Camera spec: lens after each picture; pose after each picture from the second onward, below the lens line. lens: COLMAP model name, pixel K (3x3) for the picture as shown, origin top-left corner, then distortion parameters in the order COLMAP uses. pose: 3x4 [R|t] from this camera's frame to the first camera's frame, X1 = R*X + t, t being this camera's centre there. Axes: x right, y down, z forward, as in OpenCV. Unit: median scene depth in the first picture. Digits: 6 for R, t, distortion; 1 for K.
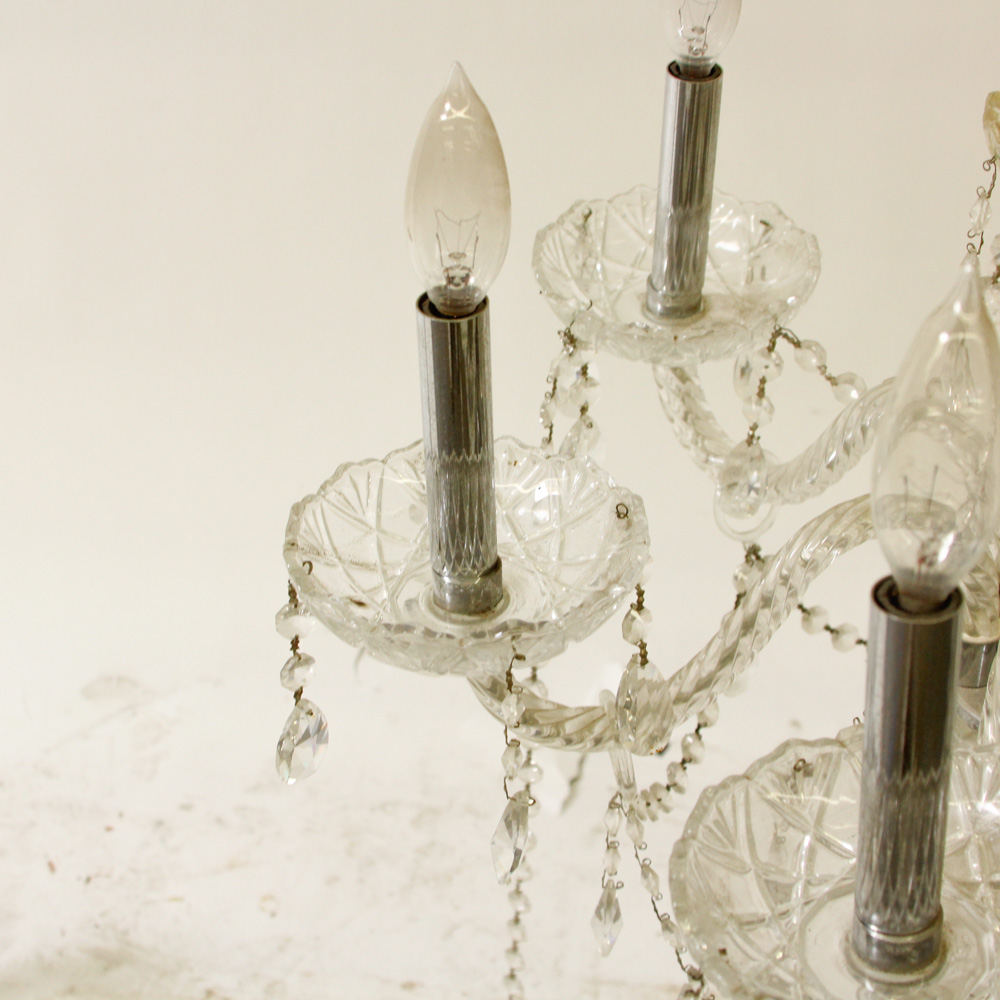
lens RADIAL K [[1962.5, 0, 527.3], [0, 1962.5, 491.1], [0, 0, 1]] dist [-0.050864, 0.000000]
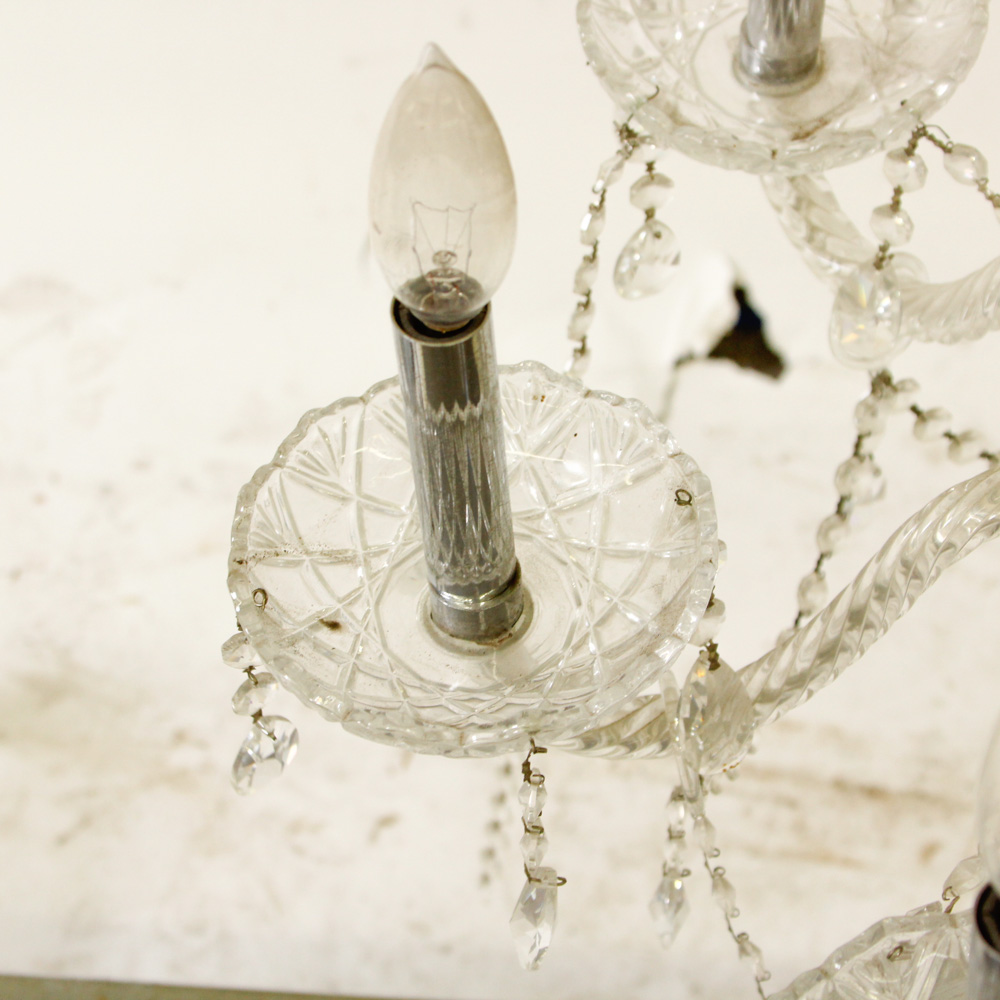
lens RADIAL K [[2738.2, 0, 507.9], [0, 2738.2, 500.6], [0, 0, 1]] dist [0.018869, 0.000000]
pose [[0.998985, 0.003018, -0.044939, 0.026854], [0.009672, 0.960103, 0.279478, -0.262064], [0.043989, -0.279629, 0.959100, 0.006650]]
